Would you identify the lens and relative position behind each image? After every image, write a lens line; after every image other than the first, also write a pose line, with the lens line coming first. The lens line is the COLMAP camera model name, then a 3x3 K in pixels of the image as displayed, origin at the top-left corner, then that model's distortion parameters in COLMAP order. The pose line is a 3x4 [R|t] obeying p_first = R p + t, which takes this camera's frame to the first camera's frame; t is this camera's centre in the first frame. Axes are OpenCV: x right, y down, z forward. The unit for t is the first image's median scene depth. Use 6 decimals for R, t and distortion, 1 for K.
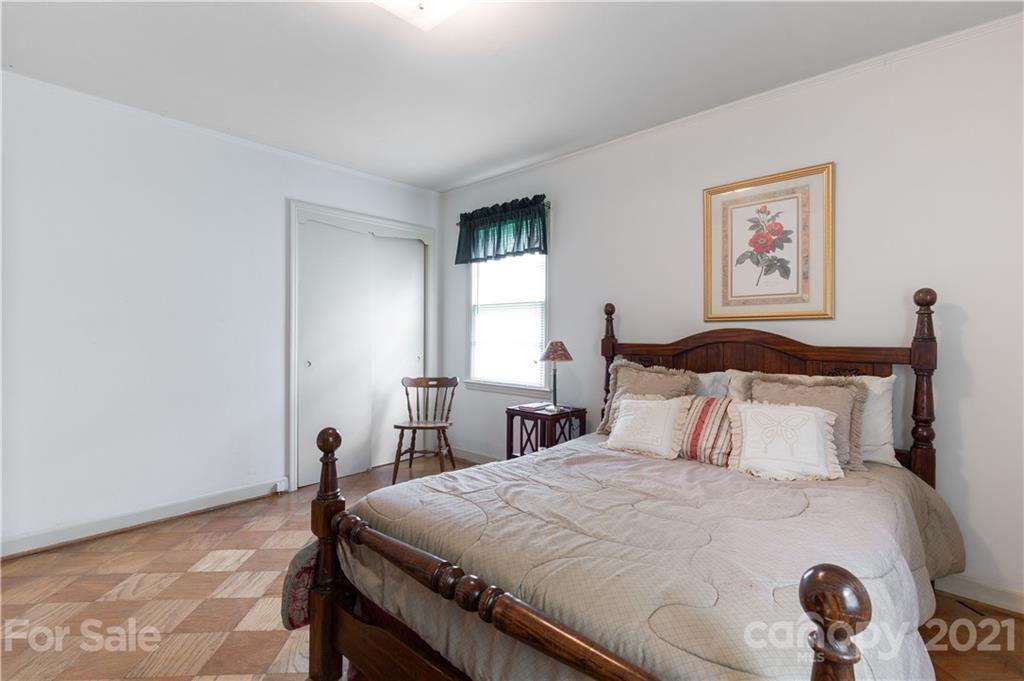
lens RADIAL K [[466.4, 0, 512.0], [0, 466.4, 340.5], [0, 0, 1]] dist [0.000209, 0.000399]
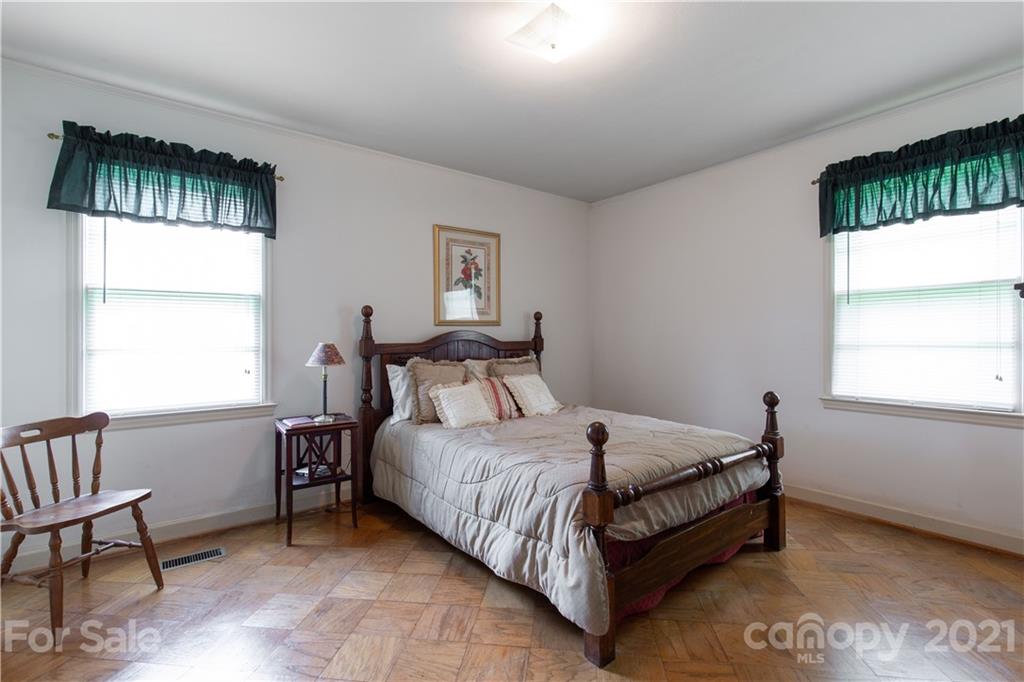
lens RADIAL K [[466.4, 0, 512.0], [0, 466.4, 341.0], [0, 0, 1]] dist [0.000209, 0.000399]
pose [[0.168818, -0.013820, 0.985550, -0.864662], [0.022472, 0.999696, 0.010169, -0.004862], [-0.985391, 0.020430, 0.169077, 0.582625]]
